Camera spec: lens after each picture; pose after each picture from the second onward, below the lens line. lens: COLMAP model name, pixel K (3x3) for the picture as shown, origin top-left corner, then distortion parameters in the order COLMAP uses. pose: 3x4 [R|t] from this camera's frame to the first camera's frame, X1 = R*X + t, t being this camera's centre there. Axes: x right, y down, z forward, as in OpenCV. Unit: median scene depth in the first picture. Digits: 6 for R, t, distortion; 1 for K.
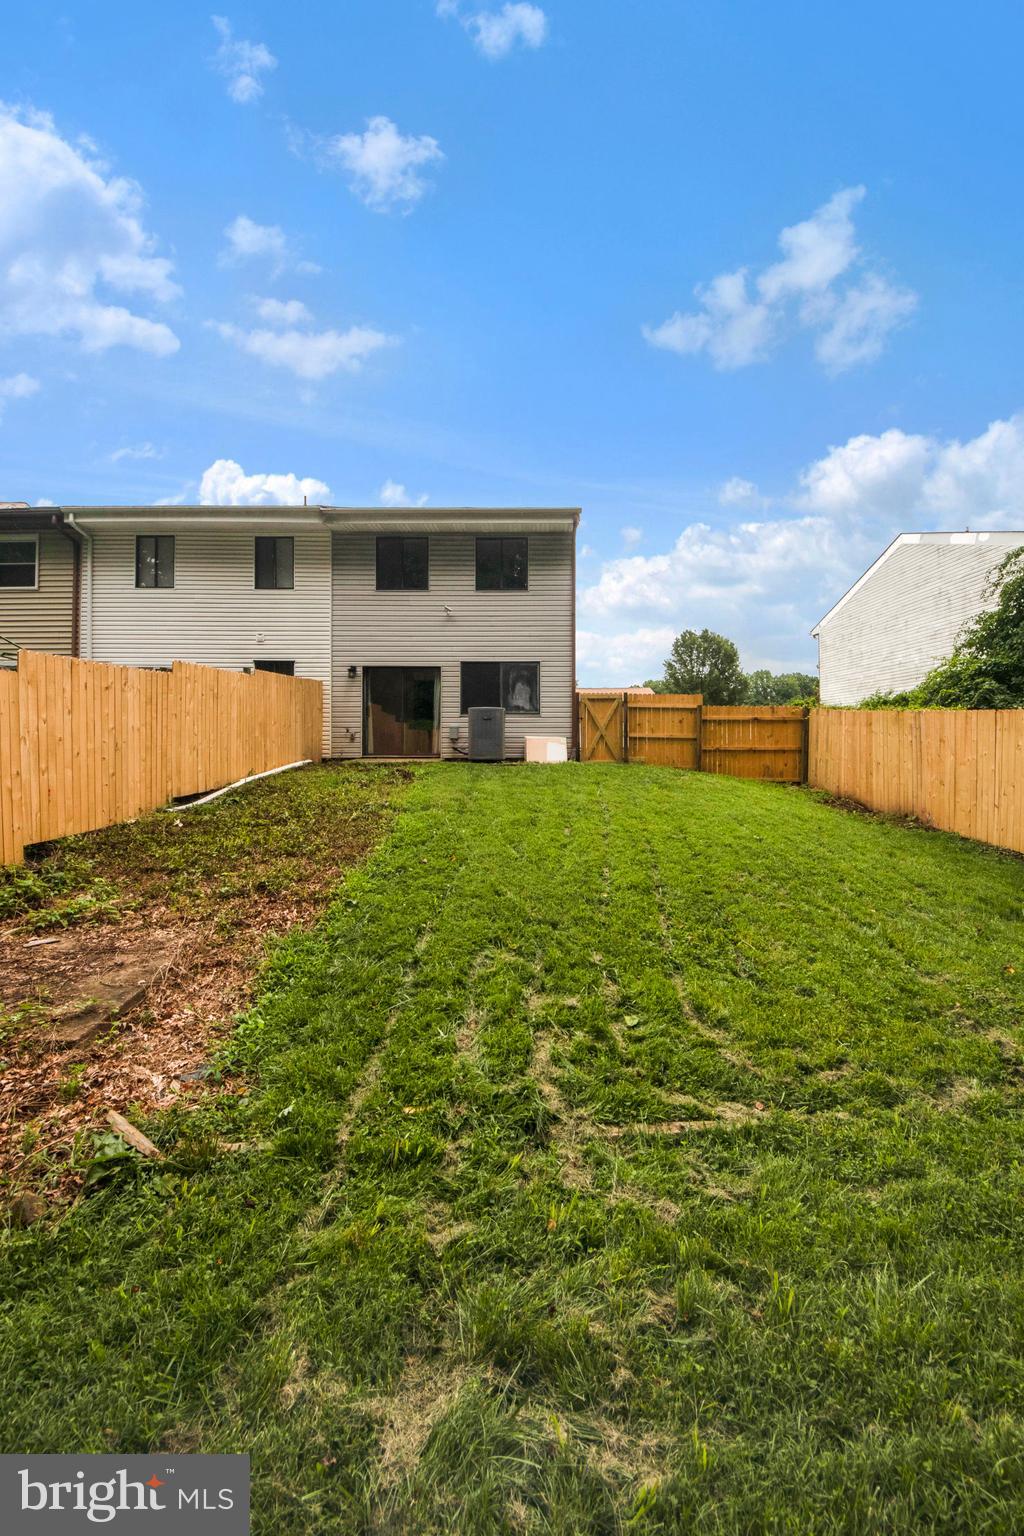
lens RADIAL K [[588.8, 0, 514.4], [0, 588.8, 744.0], [0, 0, 1]] dist [0.040188, -0.025767]
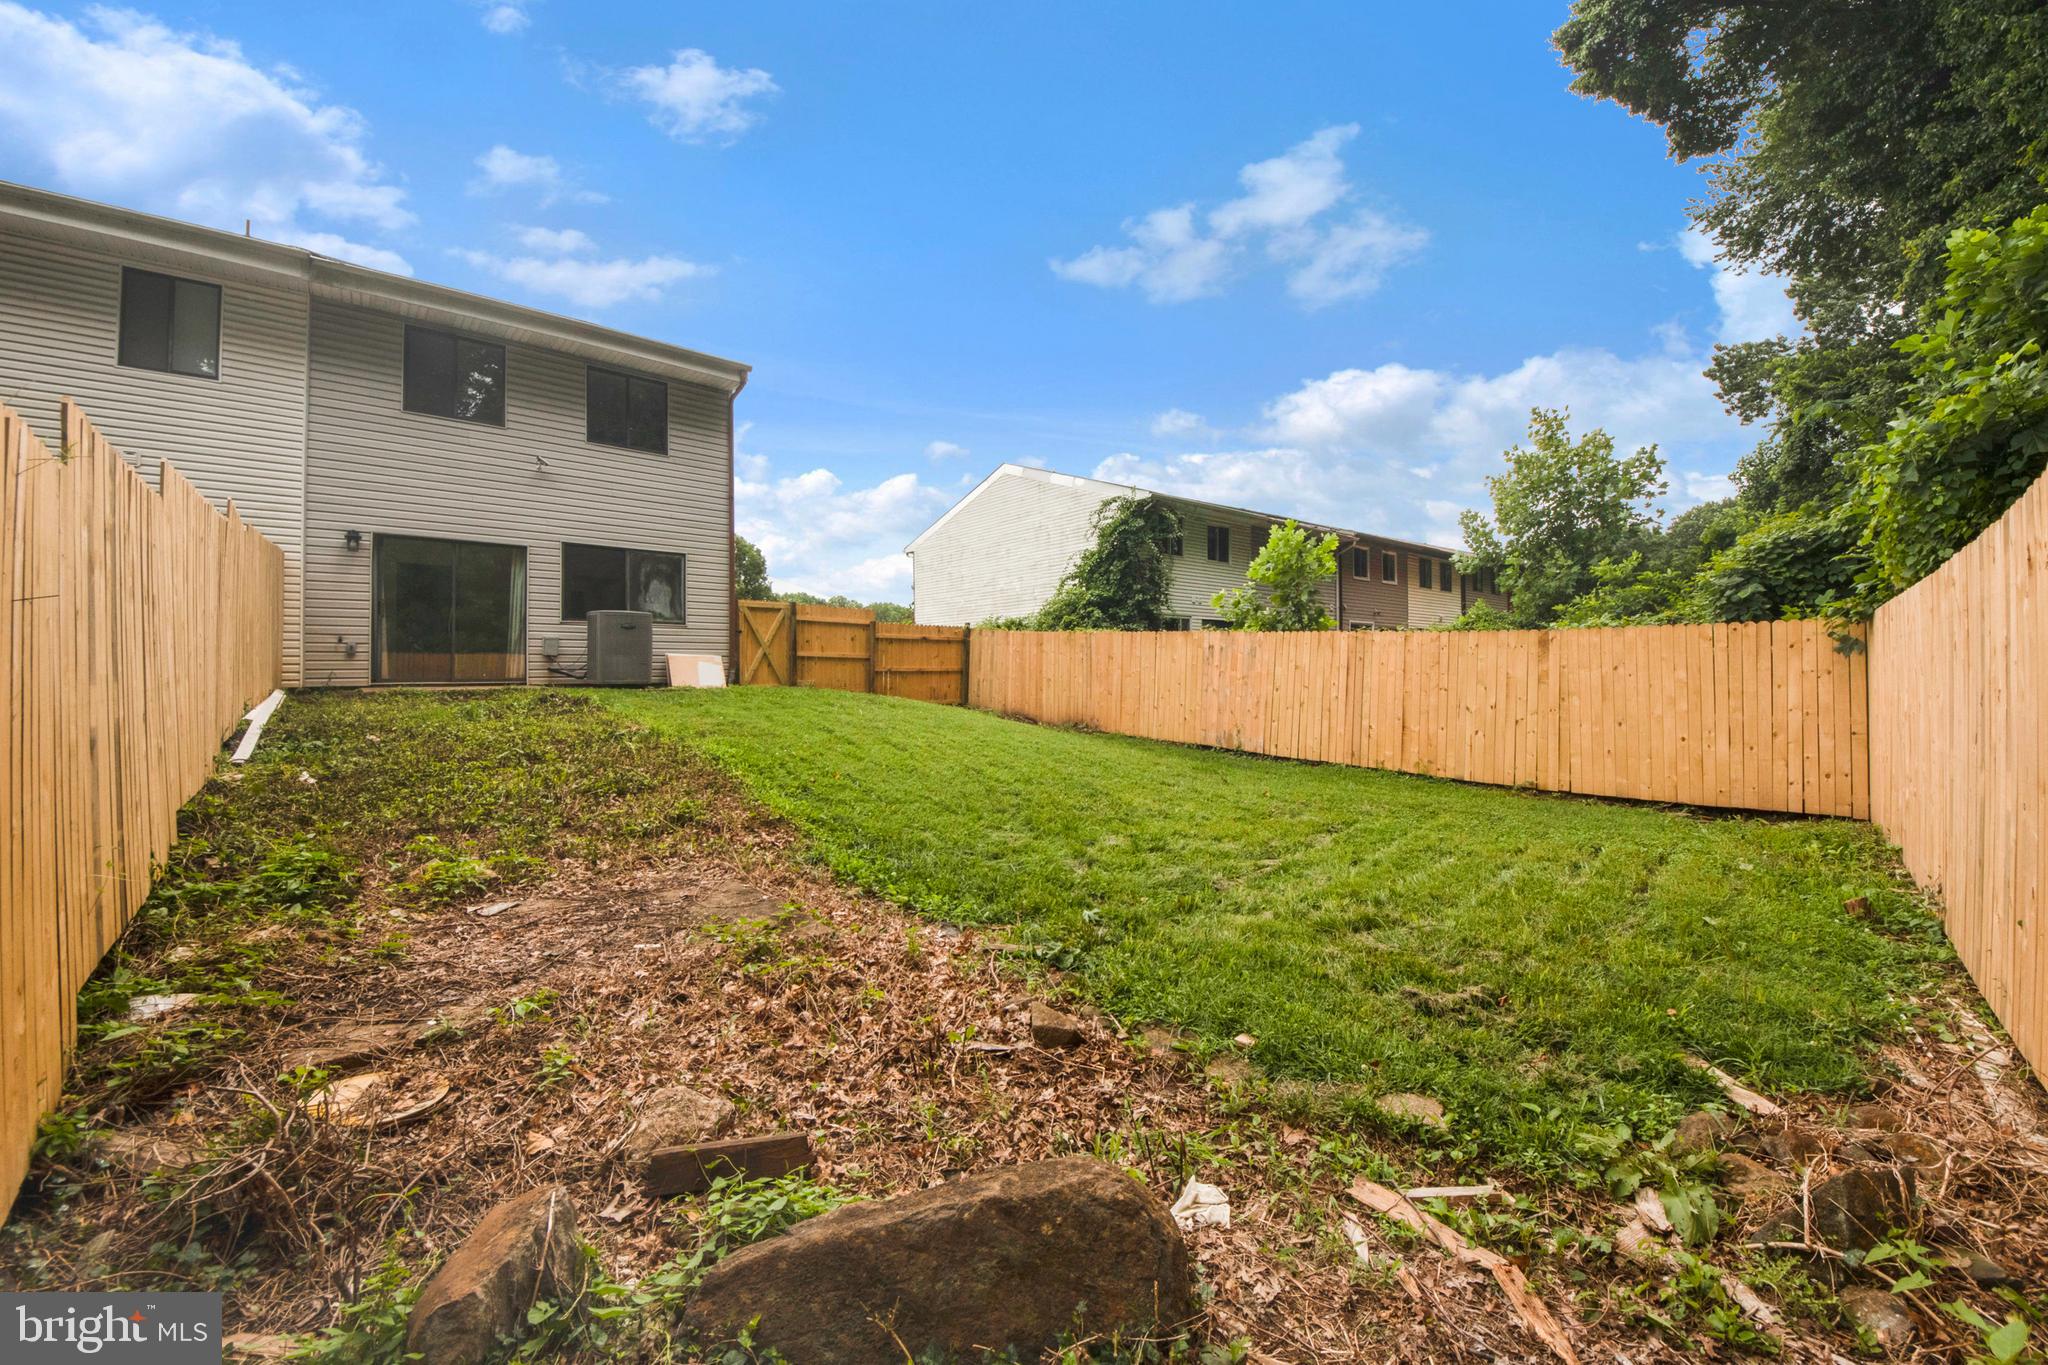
lens RADIAL K [[779.3, 0, 1021.0], [0, 779.3, 674.2], [0, 0, 1]] dist [0.046063, -0.031447]
pose [[0.749227, -0.005601, 0.662290, -0.298279], [0.010372, 0.999941, -0.003277, 0.020480], [-0.662232, 0.009325, 0.749241, -0.027831]]
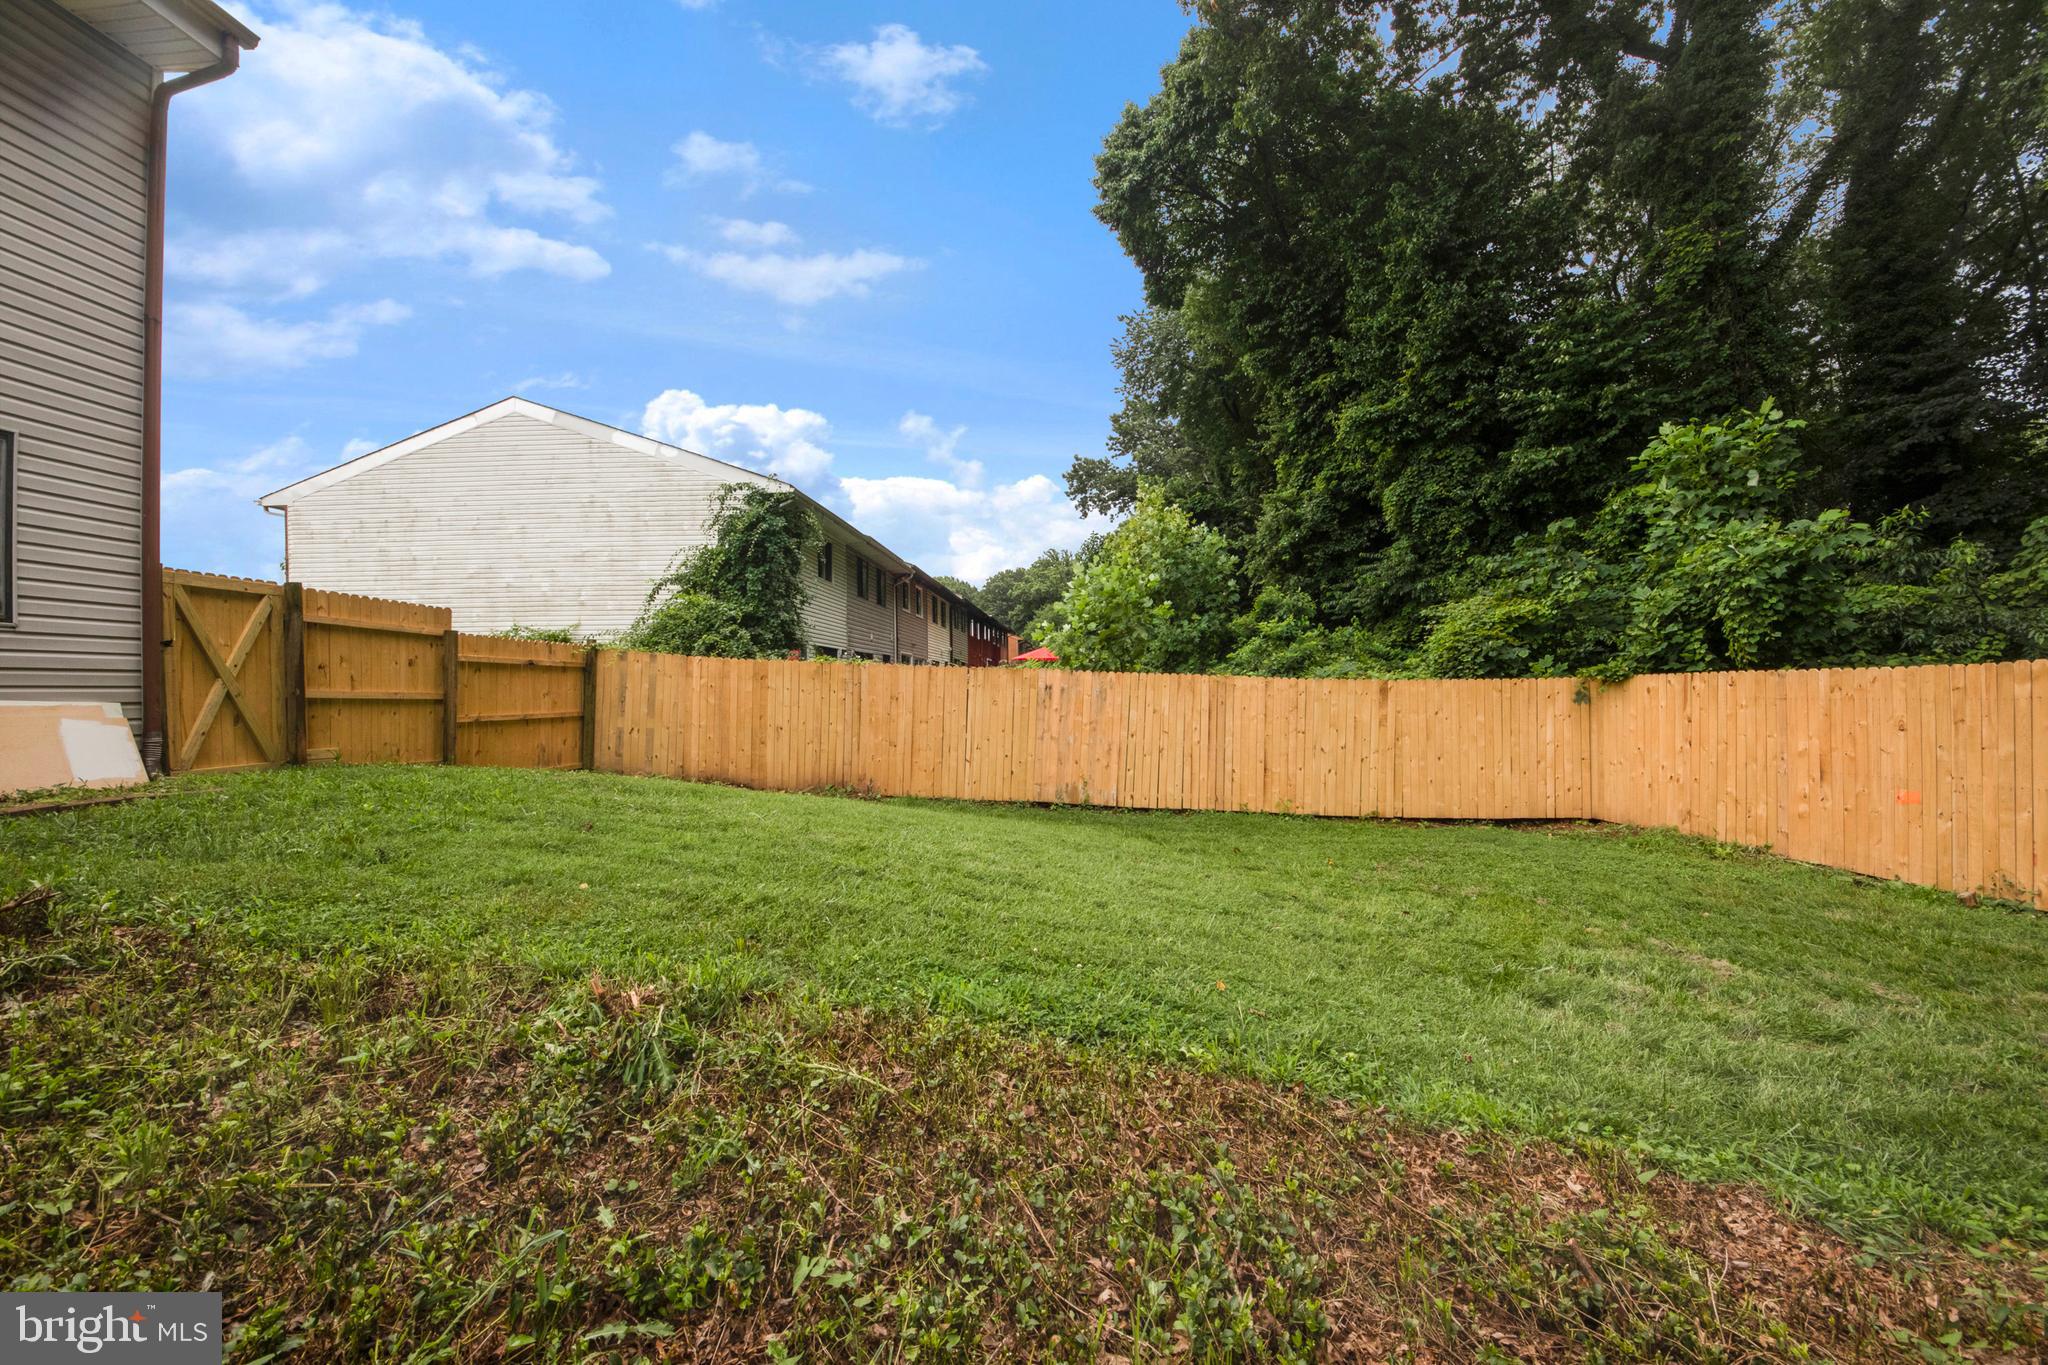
lens RADIAL K [[764.9, 0, 1029.9], [0, 764.9, 705.4], [0, 0, 1]] dist [0.034028, -0.024606]
pose [[0.058017, -0.021859, 0.998076, -0.291628], [0.015345, 0.999662, 0.021002, -0.010516], [-0.998198, 0.014097, 0.058333, 0.493078]]
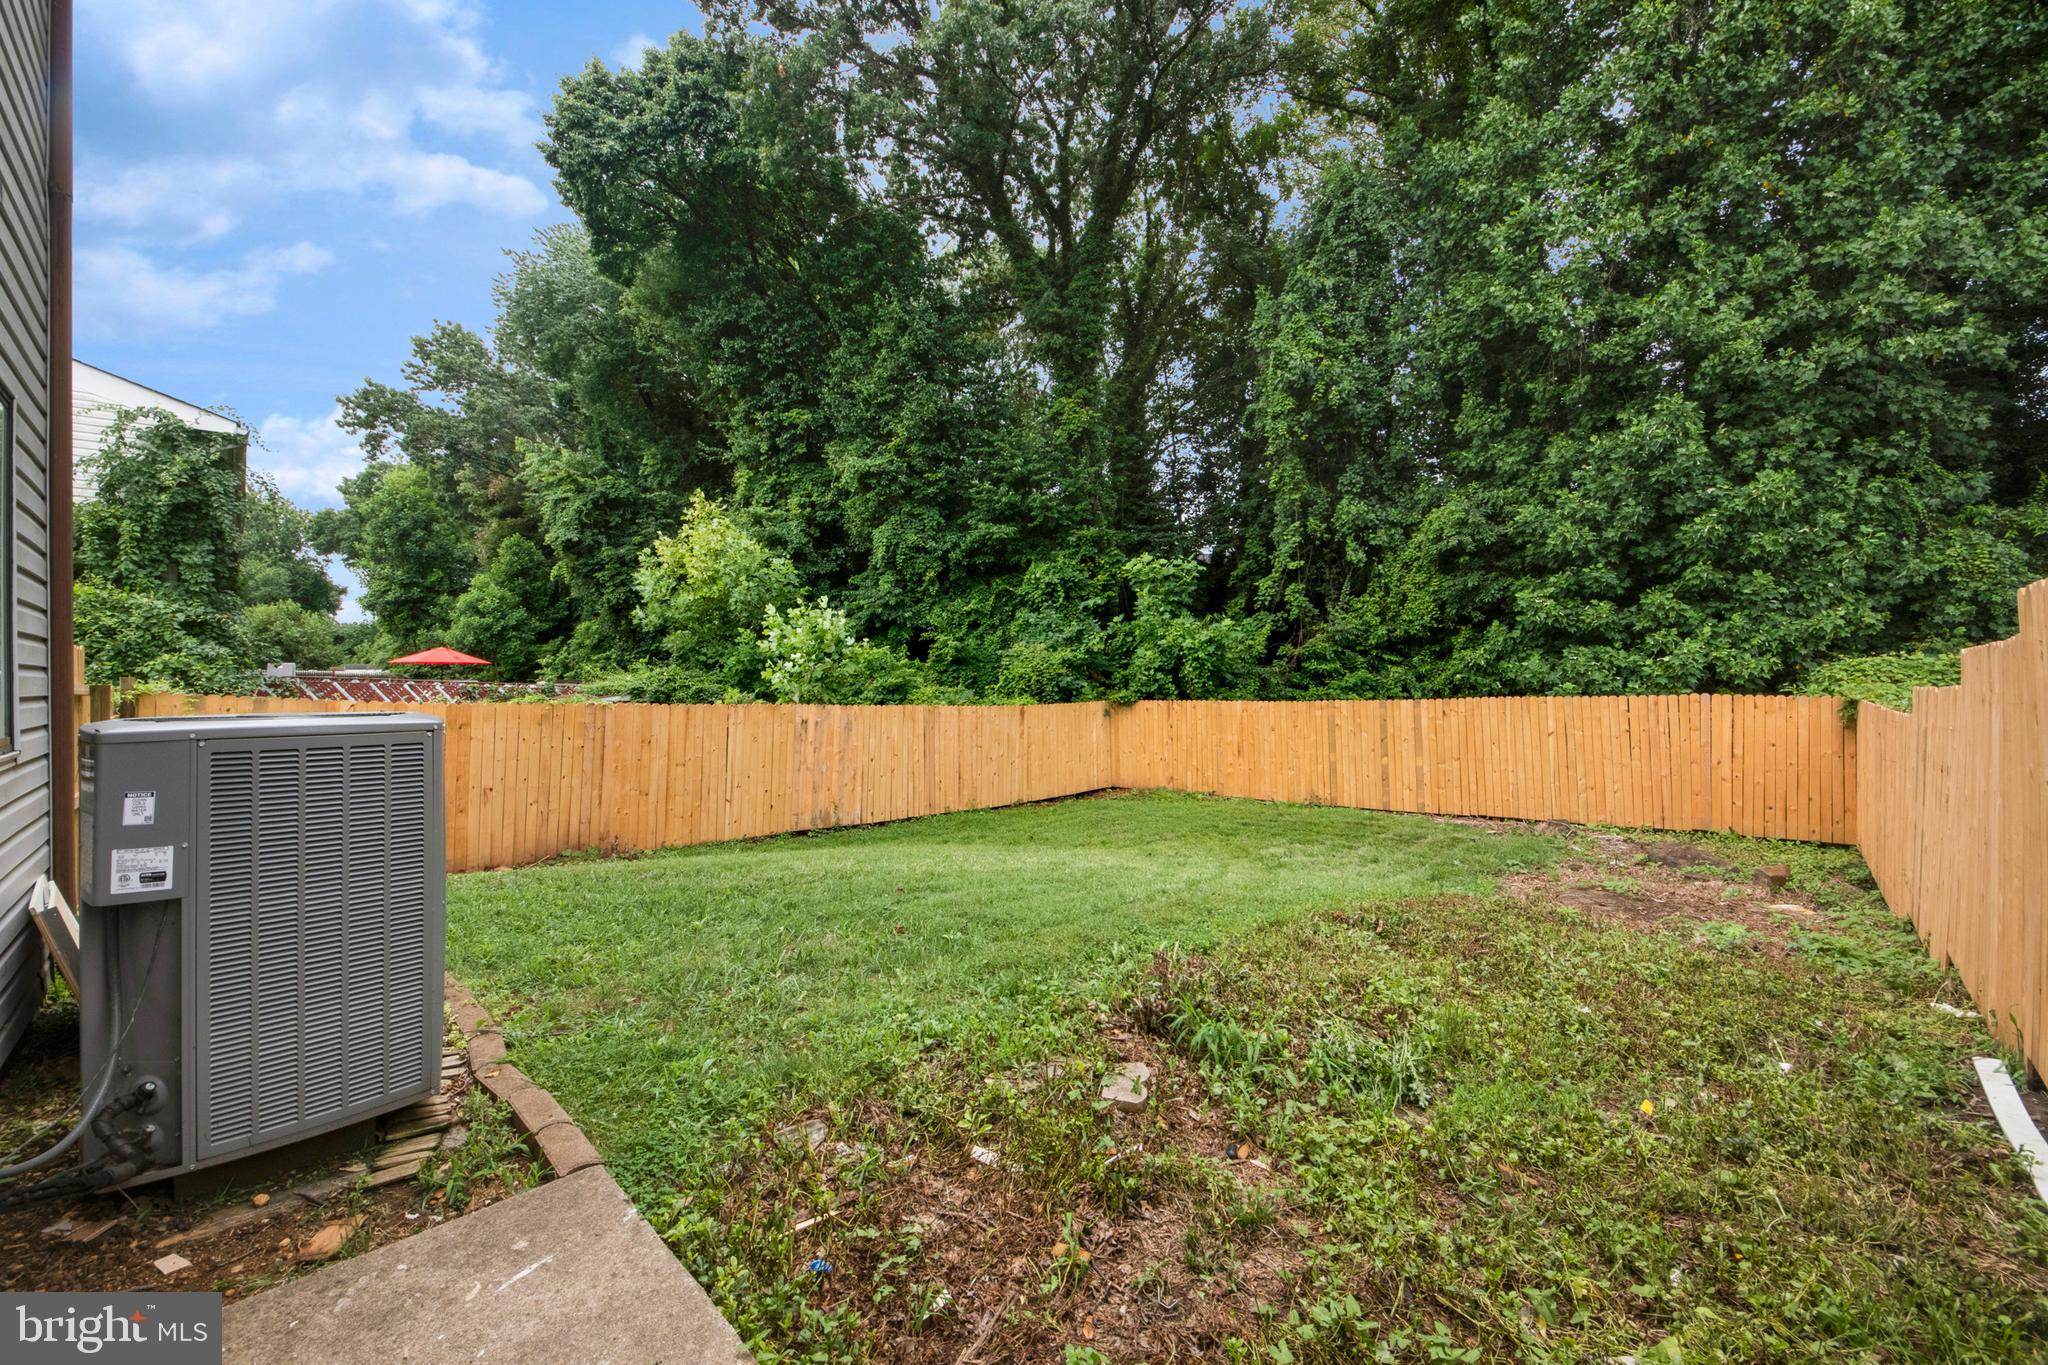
lens RADIAL K [[773.9, 0, 1059.8], [0, 773.9, 680.4], [0, 0, 1]] dist [0.014775, -0.000136]
pose [[-0.733748, 0.000581, 0.679422, -0.283935], [0.015017, 0.999769, 0.015363, -0.065008], [-0.679256, 0.021475, -0.733587, 0.944534]]
